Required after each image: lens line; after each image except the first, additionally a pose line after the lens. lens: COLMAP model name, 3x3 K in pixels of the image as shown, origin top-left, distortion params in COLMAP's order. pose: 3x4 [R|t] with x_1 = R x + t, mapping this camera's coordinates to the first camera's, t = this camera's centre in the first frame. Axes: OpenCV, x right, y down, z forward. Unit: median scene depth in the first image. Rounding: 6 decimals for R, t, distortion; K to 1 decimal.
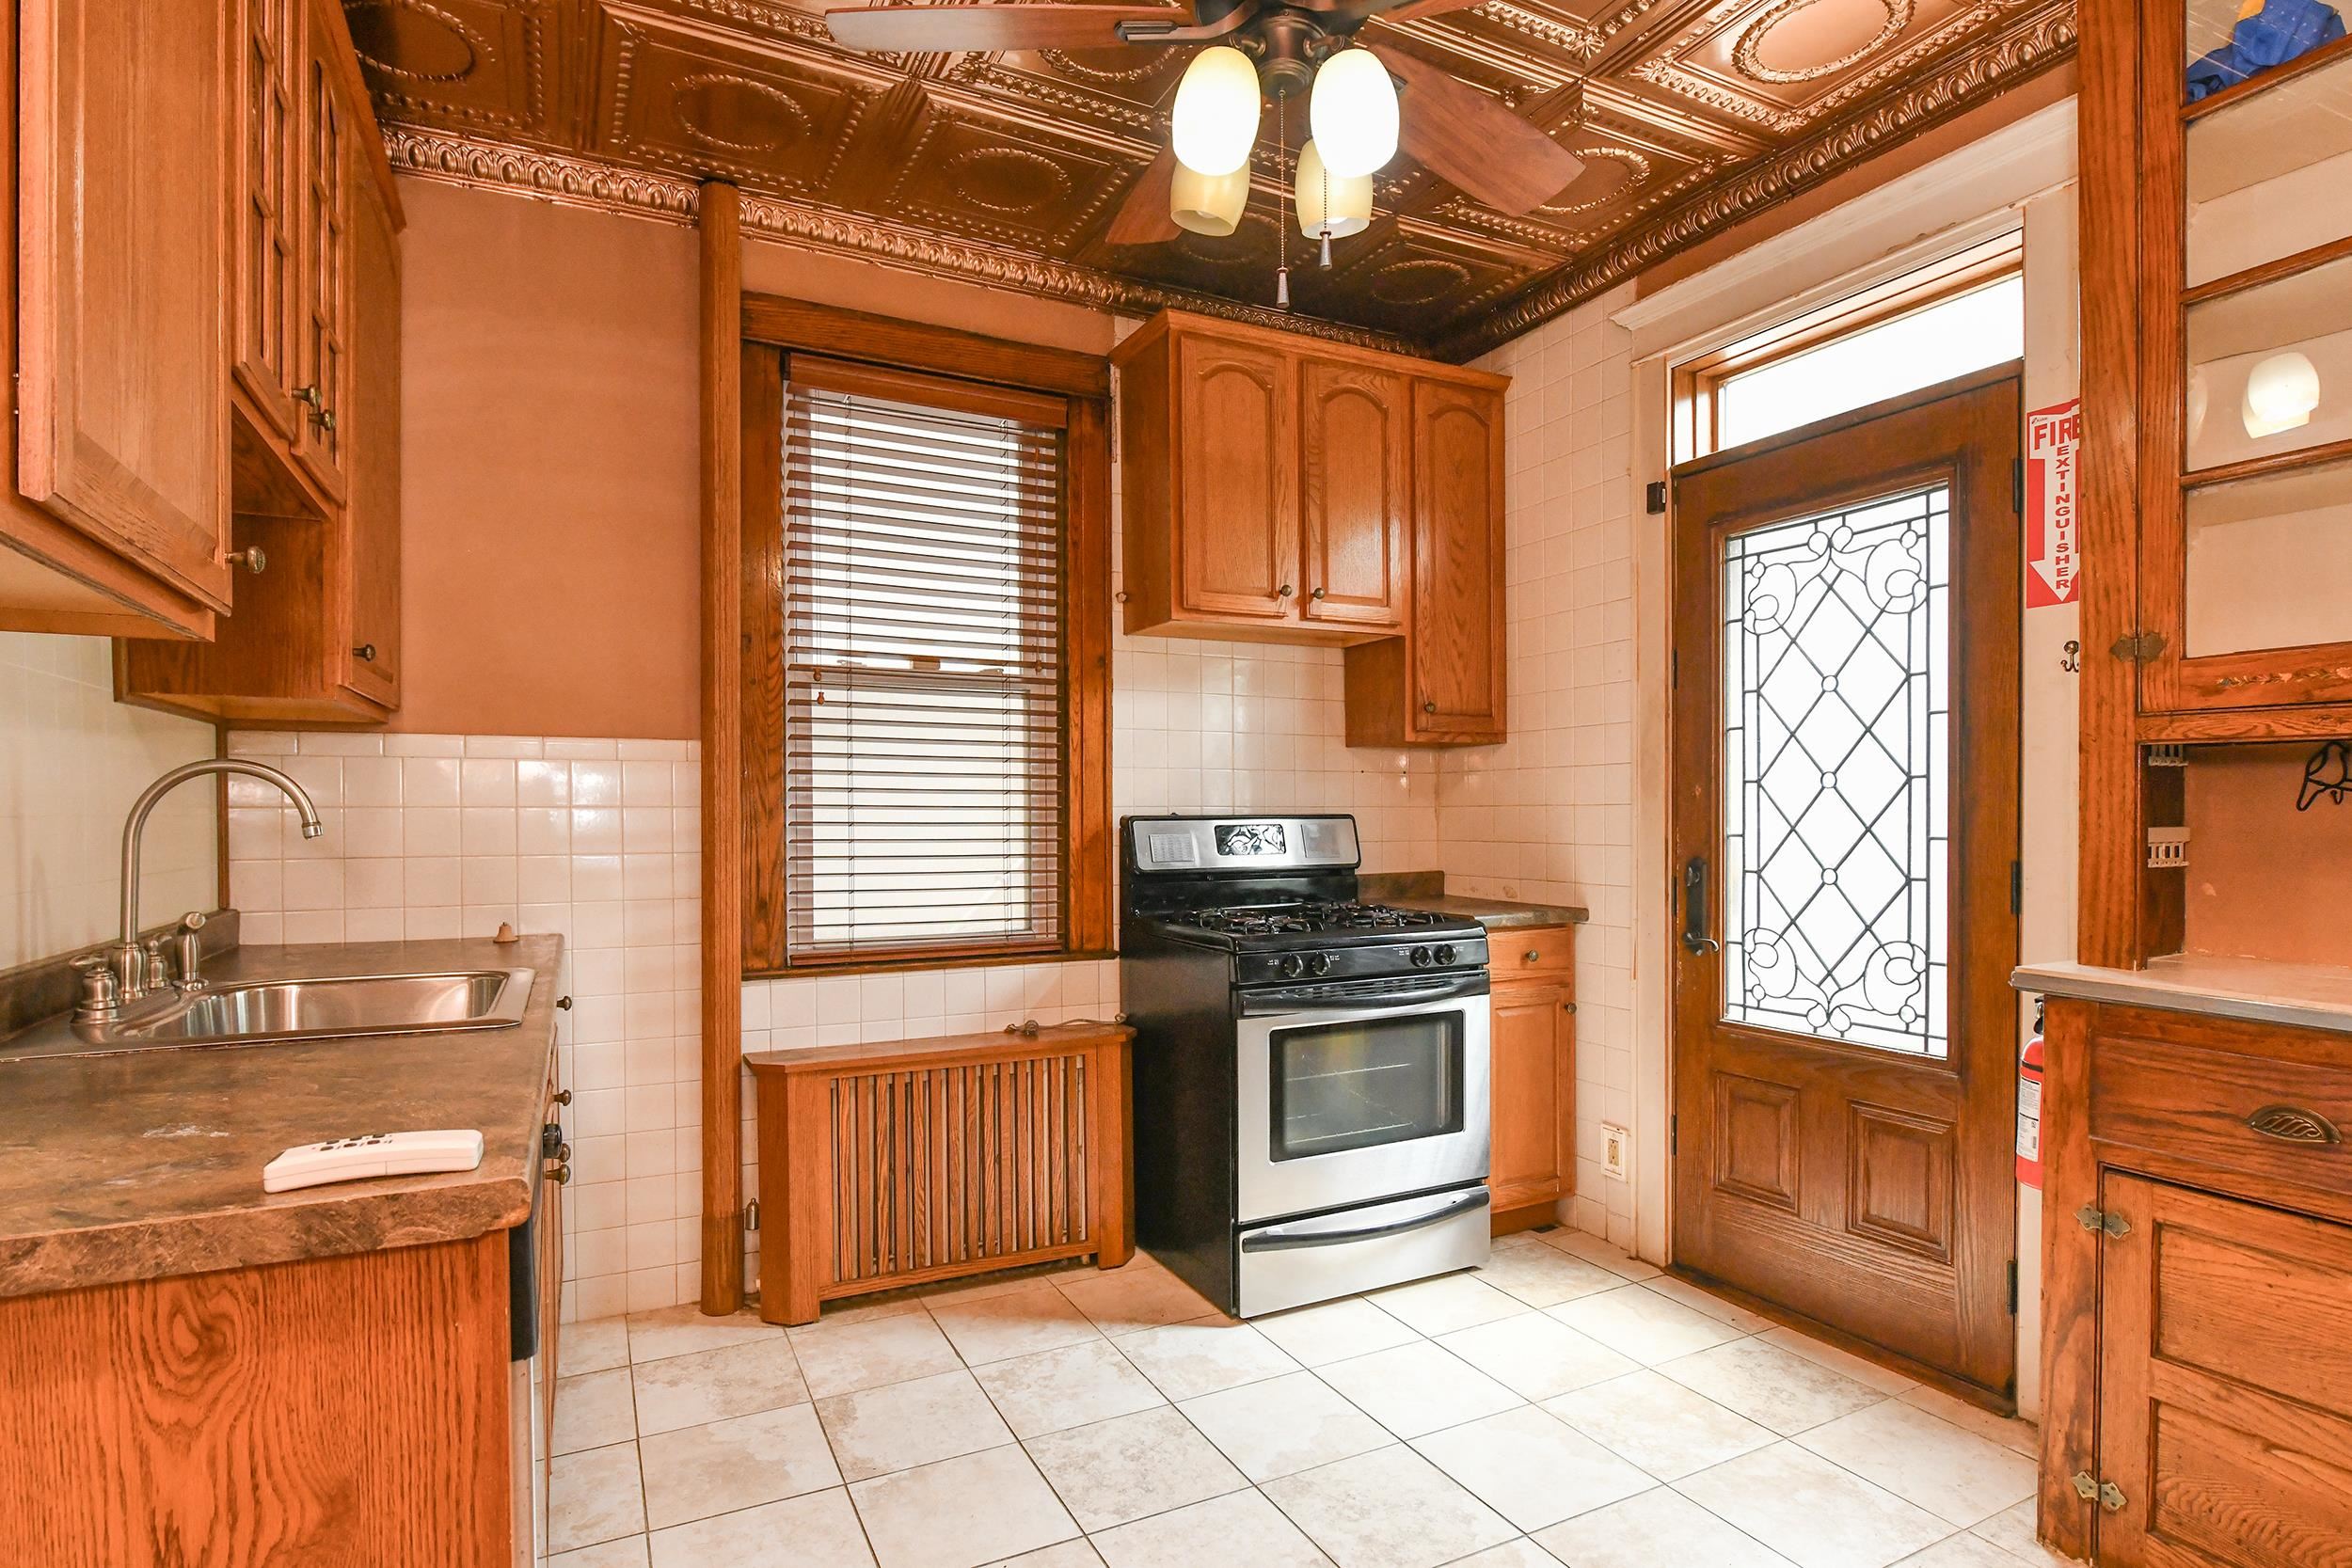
lens RADIAL K [[1173.4, 0, 1161.3], [0, 1173.4, 837.1], [0, 0, 1]] dist [-0.020228, -0.000245]
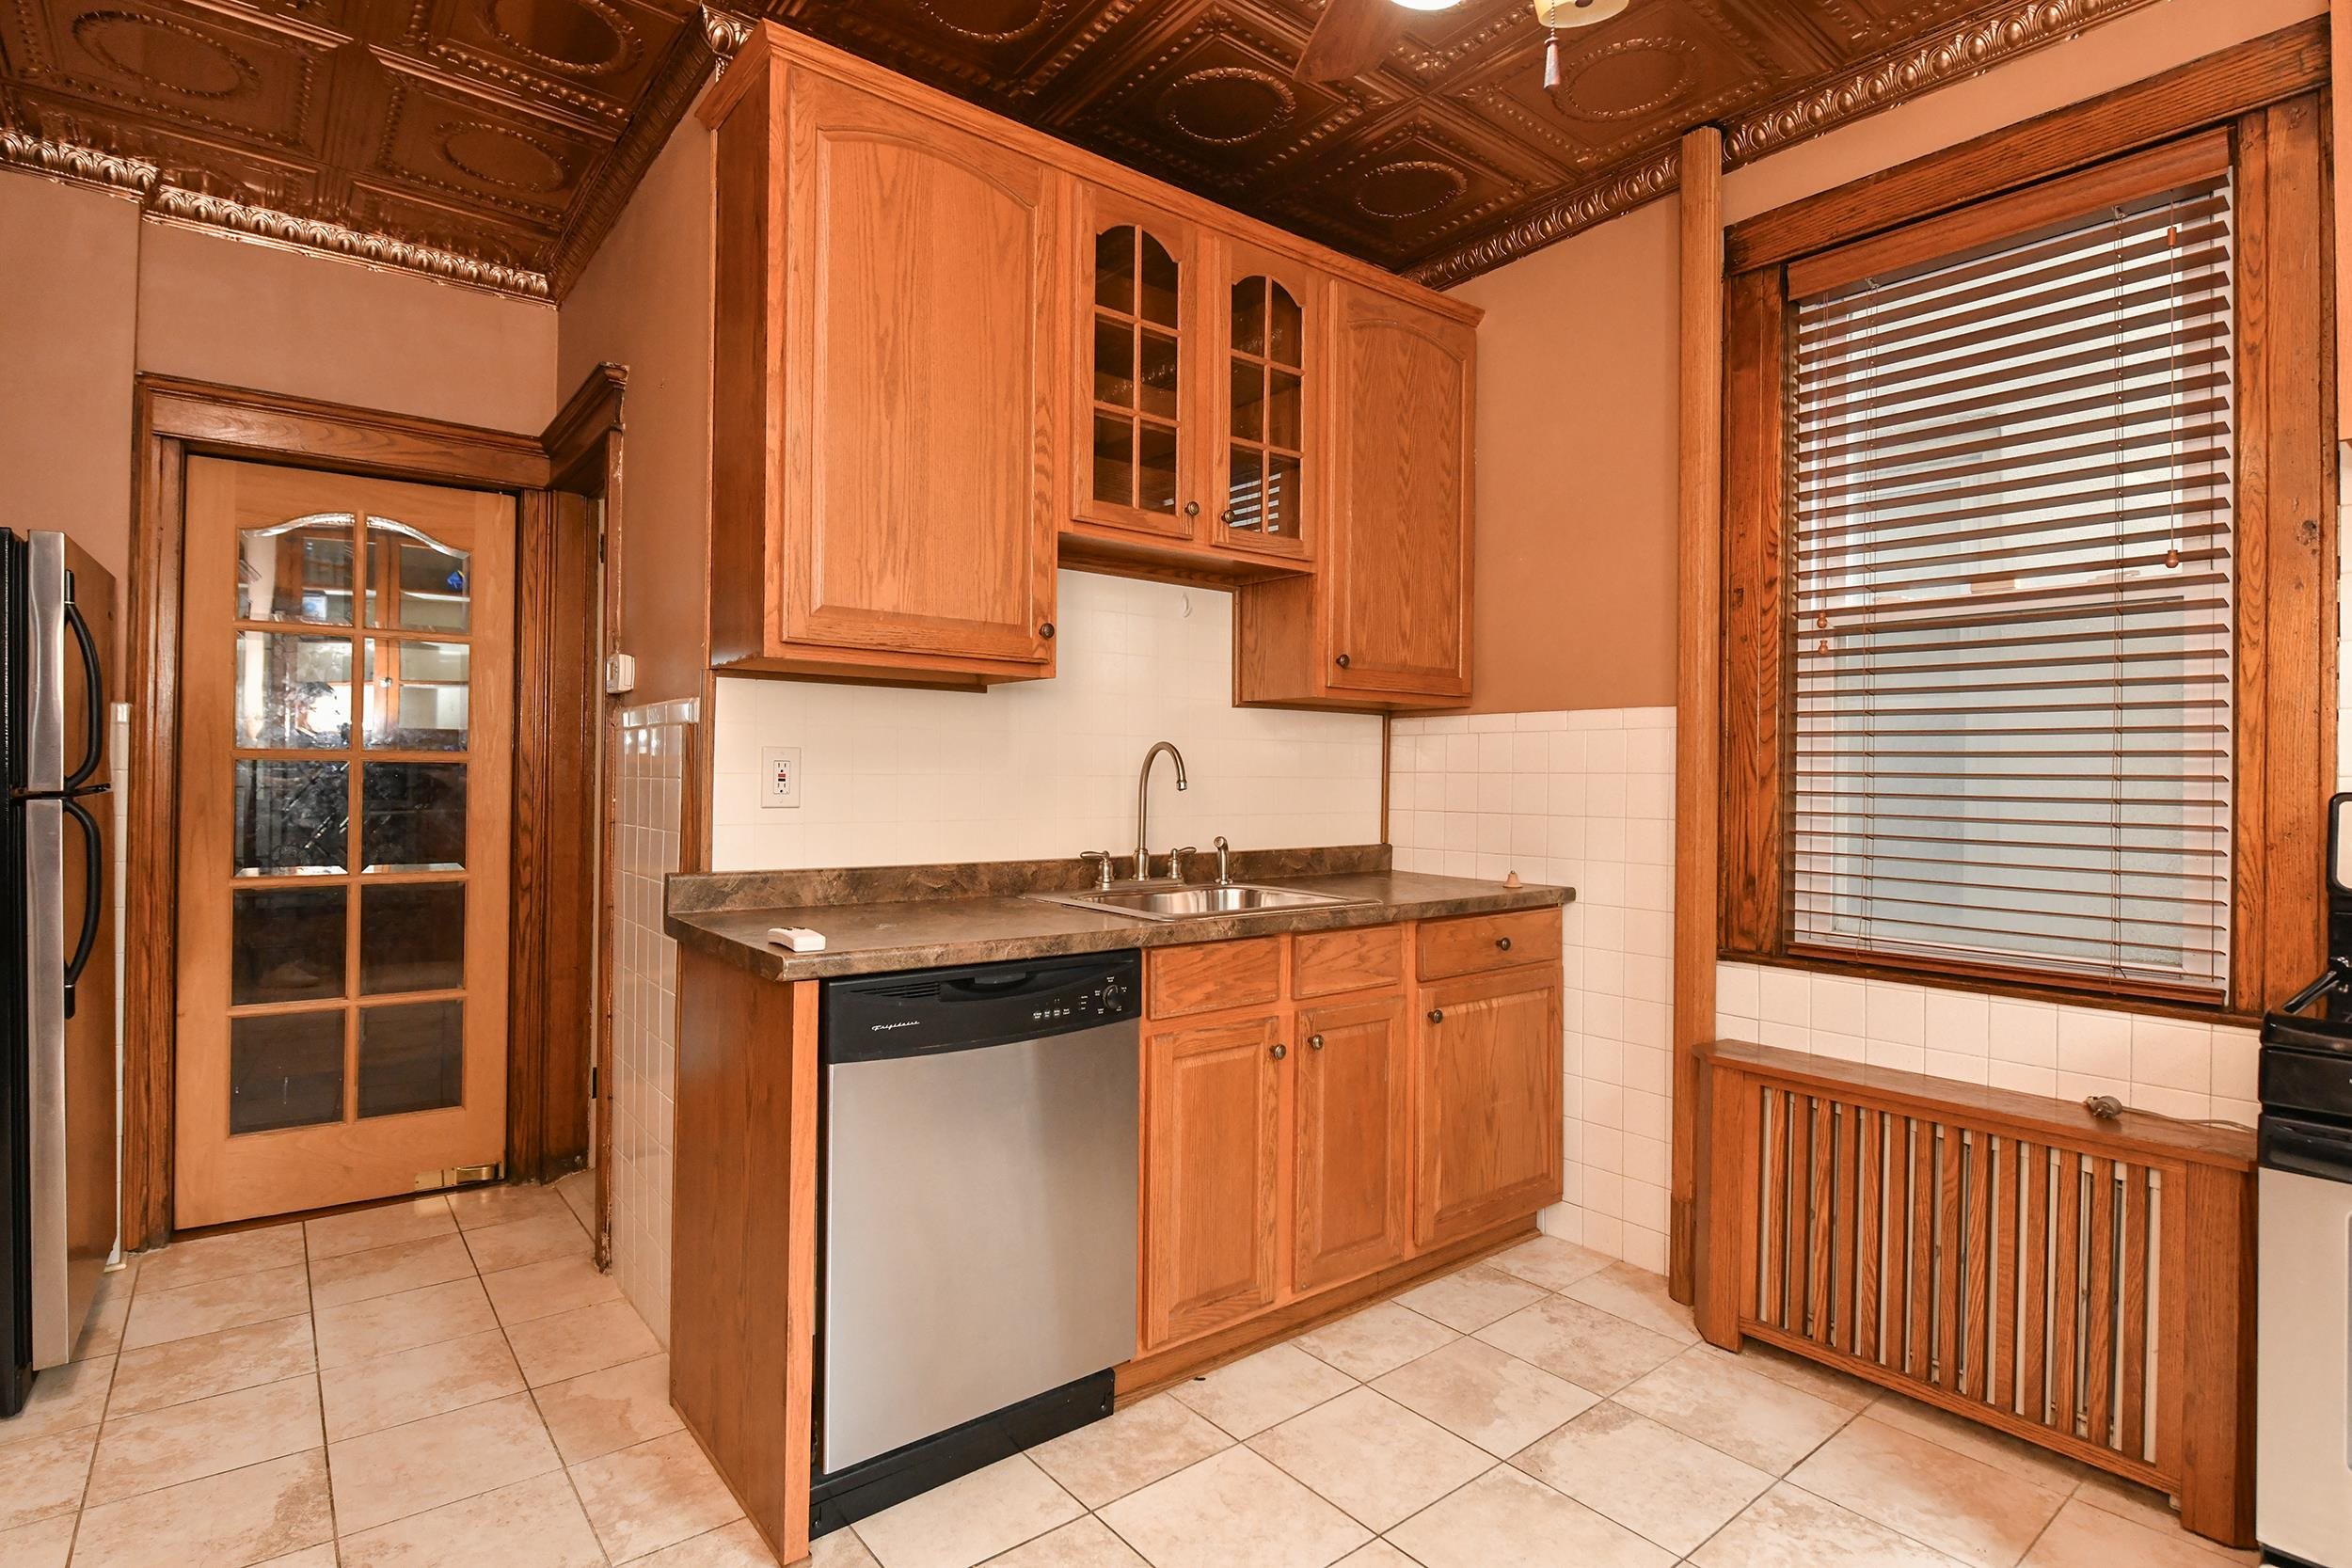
lens RADIAL K [[1161.6, 0, 1162.2], [0, 1161.6, 770.3], [0, 0, 1]] dist [-0.009440, -0.001083]
pose [[0.203566, 0.001502, -0.979060, 0.475885], [-0.025679, 0.999663, -0.003806, -0.014184], [0.978724, 0.025916, 0.203536, 0.379945]]
